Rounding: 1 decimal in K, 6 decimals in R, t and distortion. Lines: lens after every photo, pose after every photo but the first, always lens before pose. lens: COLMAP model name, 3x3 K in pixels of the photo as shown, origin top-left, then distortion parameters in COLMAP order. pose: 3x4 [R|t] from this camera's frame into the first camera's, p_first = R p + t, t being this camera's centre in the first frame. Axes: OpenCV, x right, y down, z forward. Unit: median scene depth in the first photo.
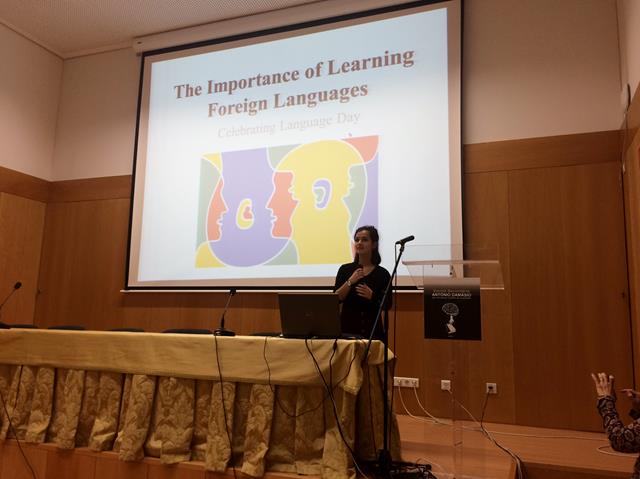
lens RADIAL K [[546.4, 0, 318.2], [0, 546.4, 237.6], [0, 0, 1]] dist [0.093176, -0.137573]
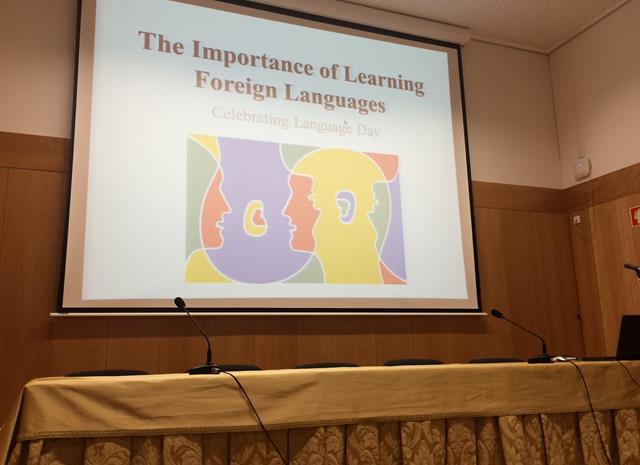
lens RADIAL K [[562.7, 0, 320.0], [0, 562.7, 232.5], [0, 0, 1]] dist [0.098854, -0.153079]
pose [[0.736424, 0.095928, 0.669685, -1.059996], [-0.062121, 0.995302, -0.074259, 0.057977], [-0.673662, 0.013085, 0.738923, 0.542350]]
